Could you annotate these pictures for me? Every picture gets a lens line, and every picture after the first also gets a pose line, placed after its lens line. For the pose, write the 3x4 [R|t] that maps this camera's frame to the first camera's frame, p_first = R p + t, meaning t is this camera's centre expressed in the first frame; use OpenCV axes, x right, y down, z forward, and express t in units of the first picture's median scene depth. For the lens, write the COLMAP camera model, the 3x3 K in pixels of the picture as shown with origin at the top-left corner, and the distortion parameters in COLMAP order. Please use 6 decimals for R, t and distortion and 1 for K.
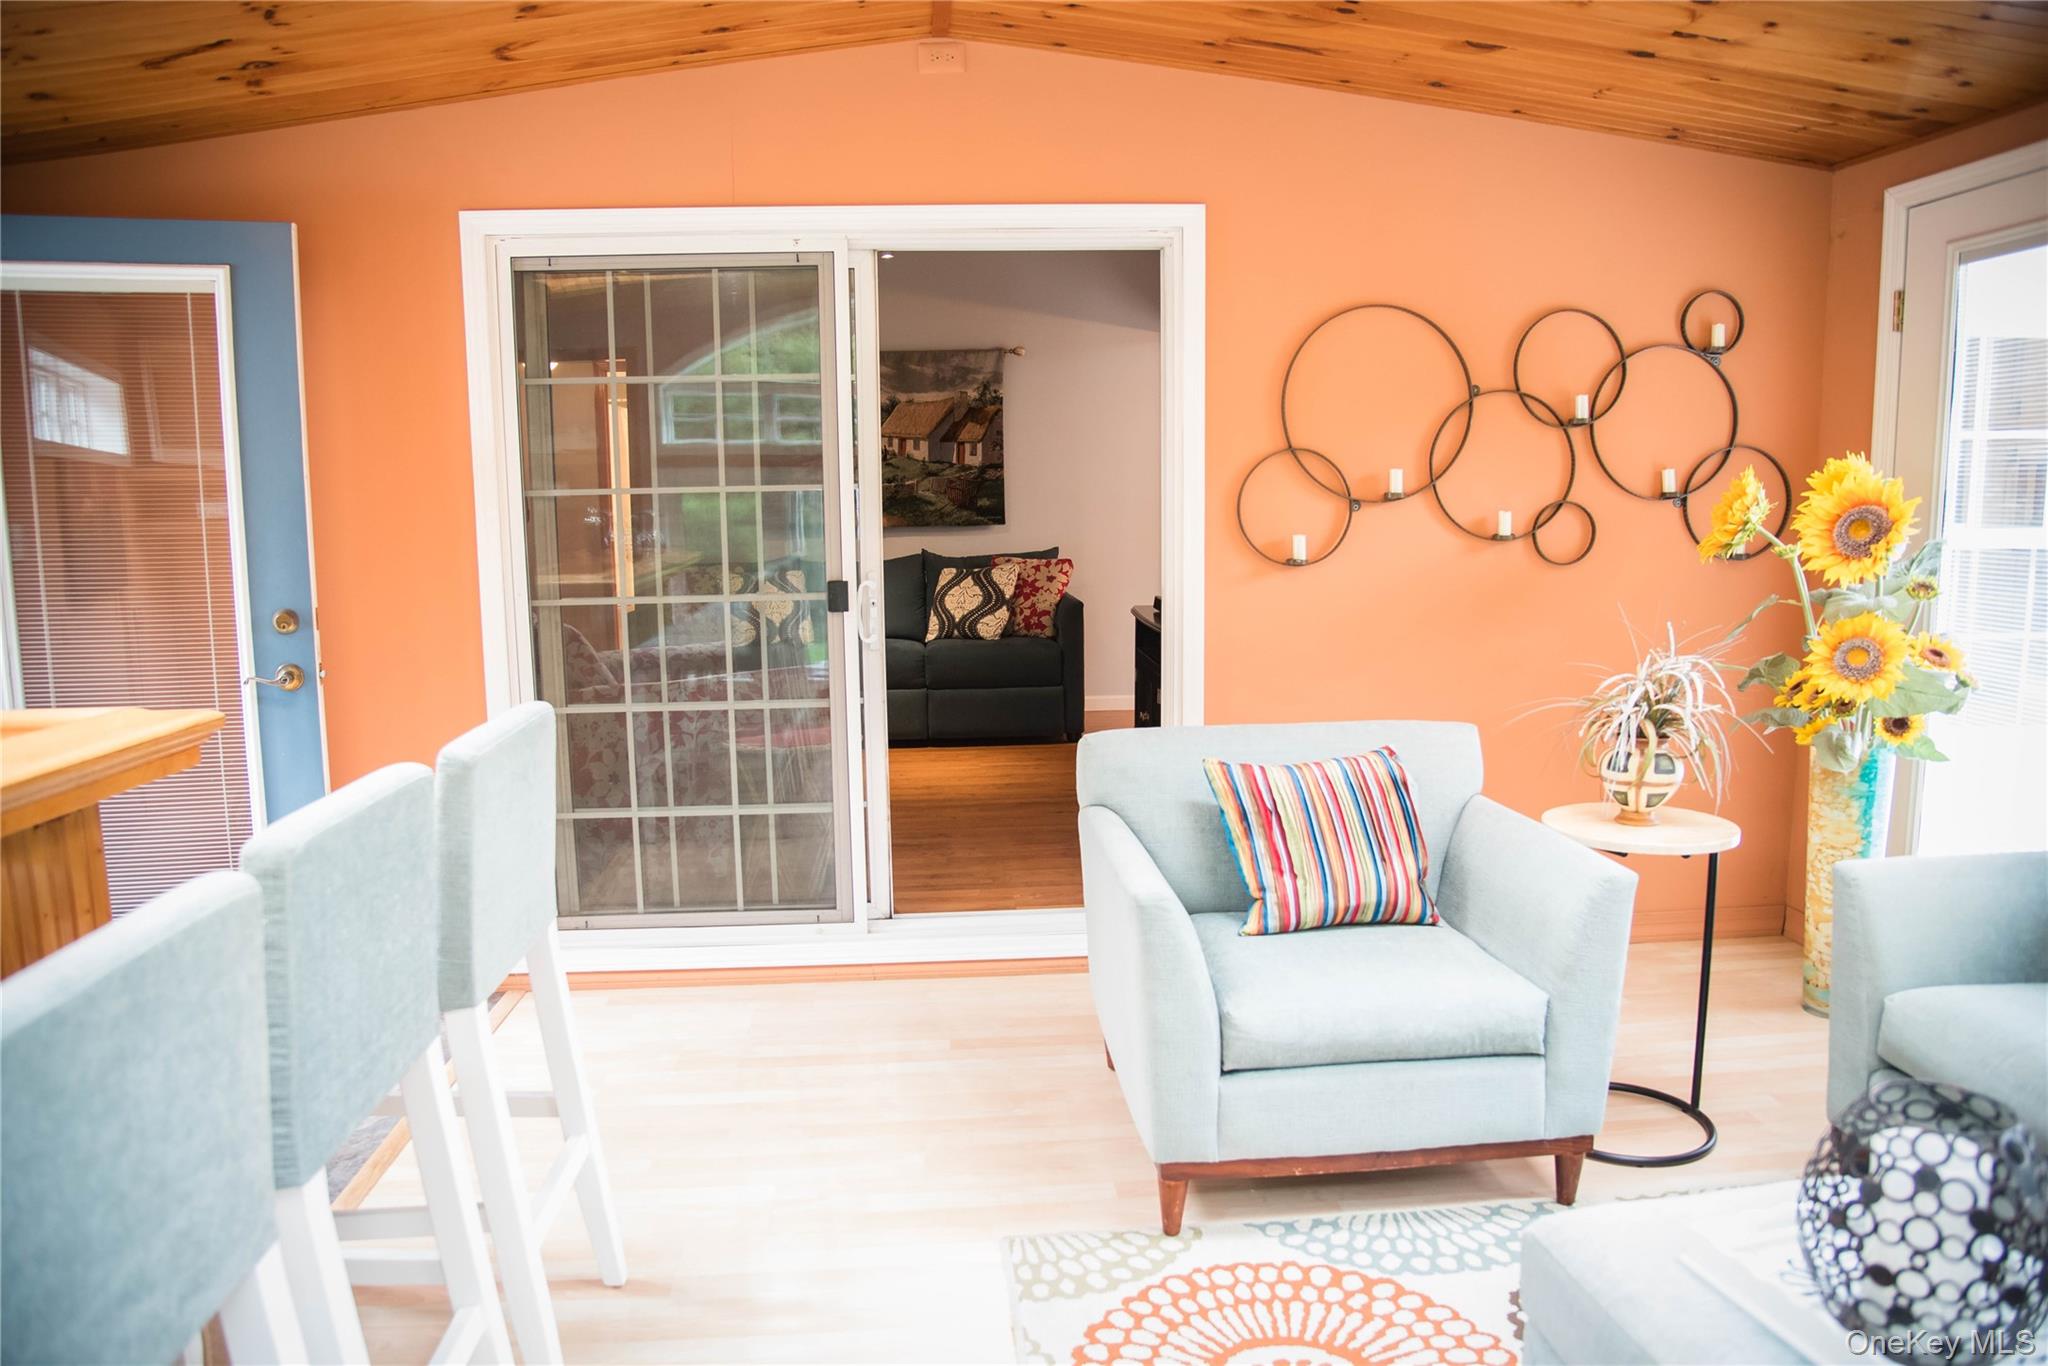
lens RADIAL K [[1440.6, 0, 1019.4], [0, 1440.6, 674.1], [0, 0, 1]] dist [-0.116633, 0.106650]
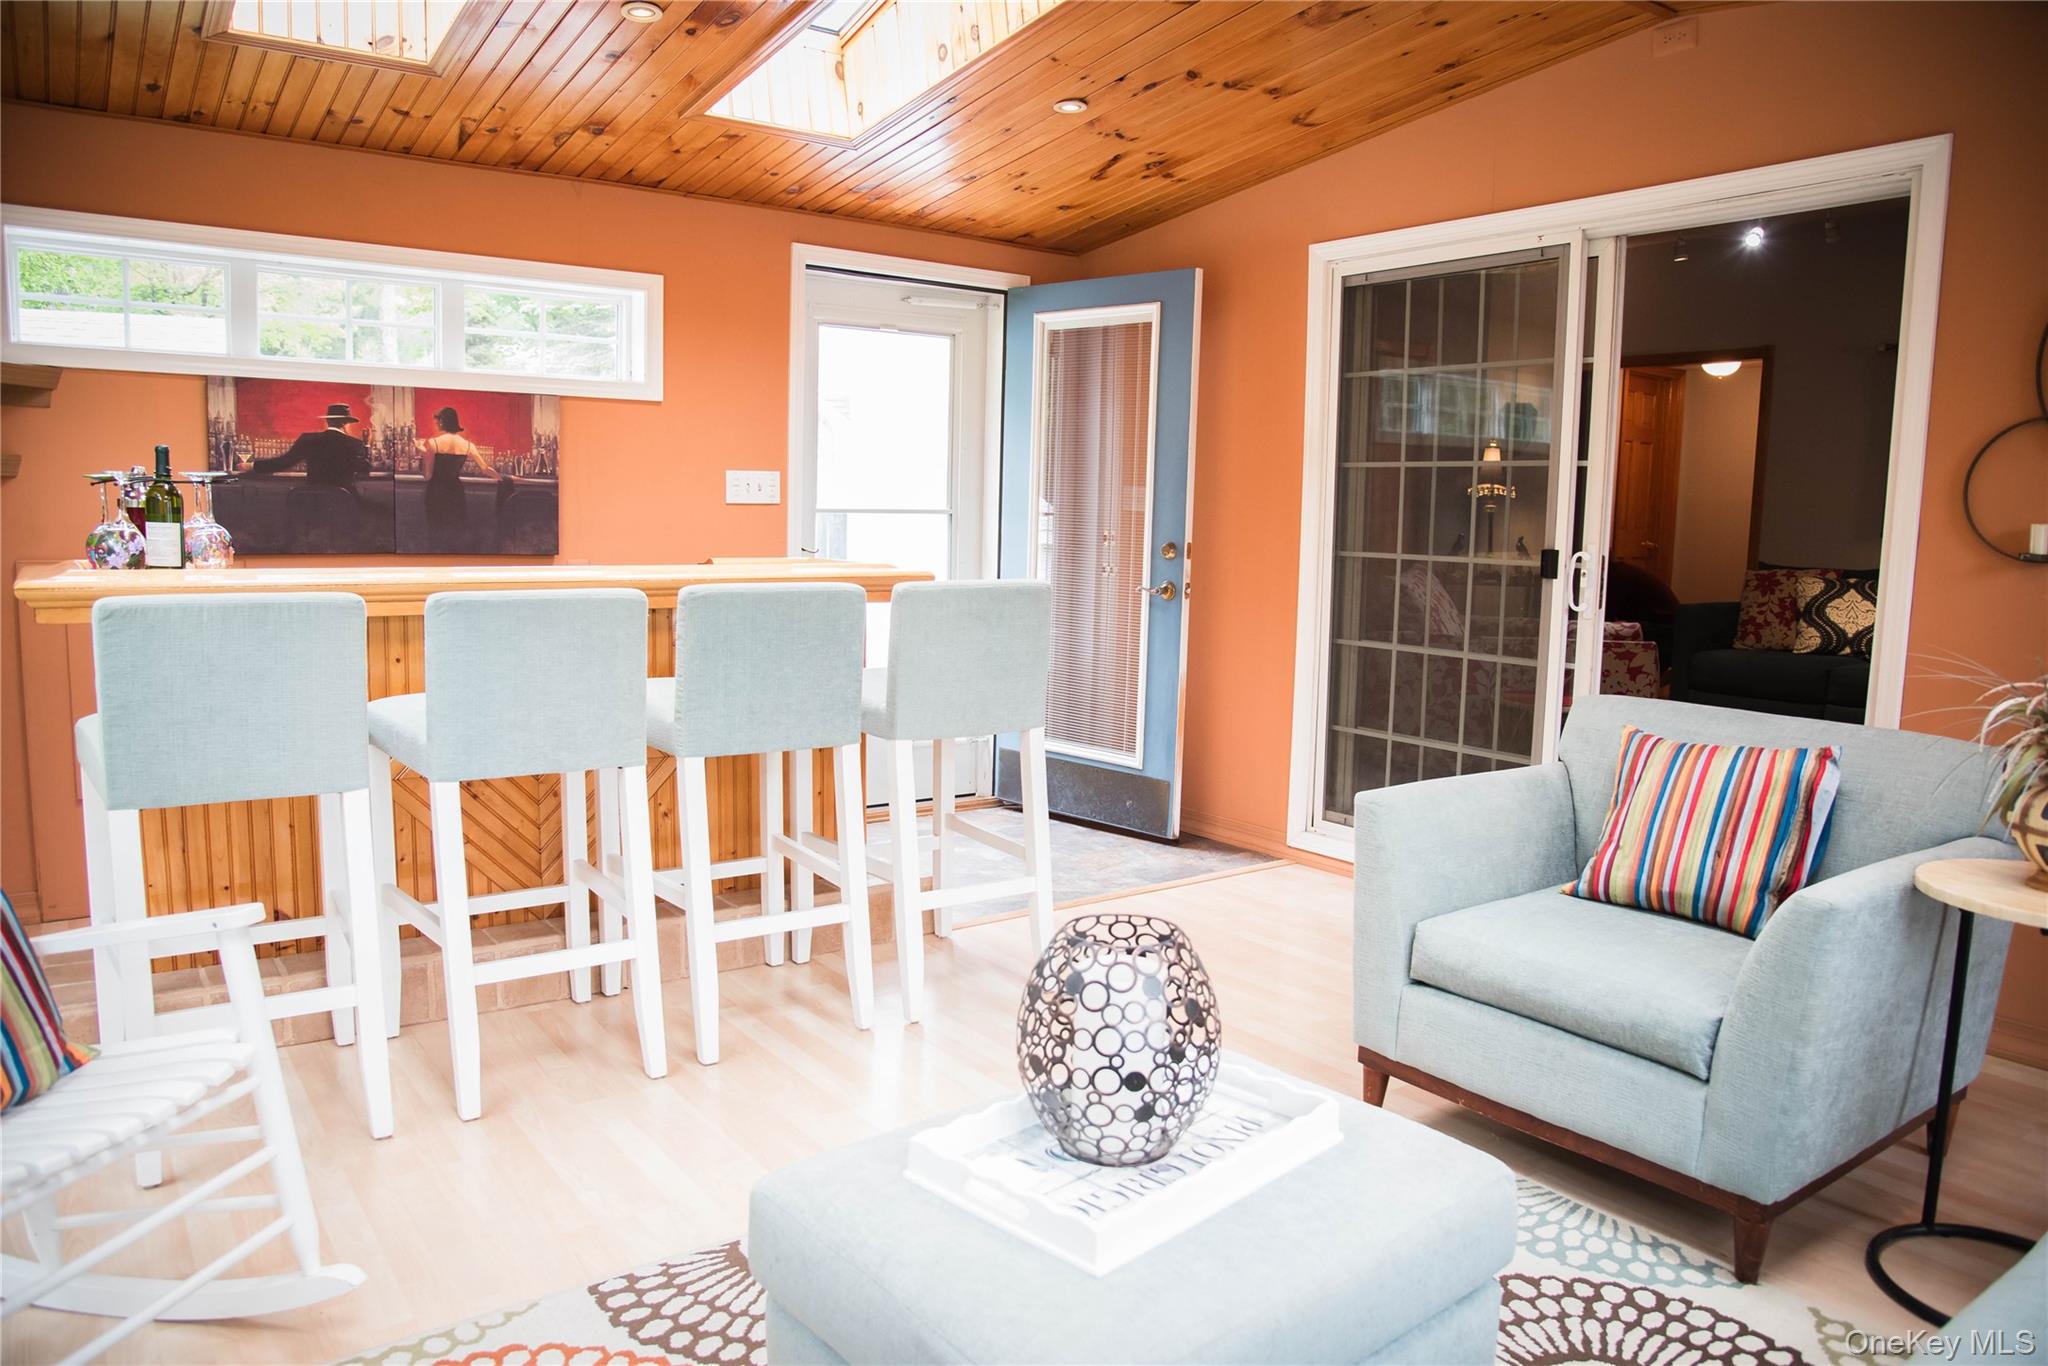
lens RADIAL K [[1403.6, 0, 1025.4], [0, 1403.6, 689.2], [0, 0, 1]] dist [-0.114191, 0.064054]
pose [[0.528078, 0.131968, -0.838879, 0.600504], [-0.135405, 0.988298, 0.070236, 0.021350], [0.838331, 0.076498, 0.539767, 0.131042]]
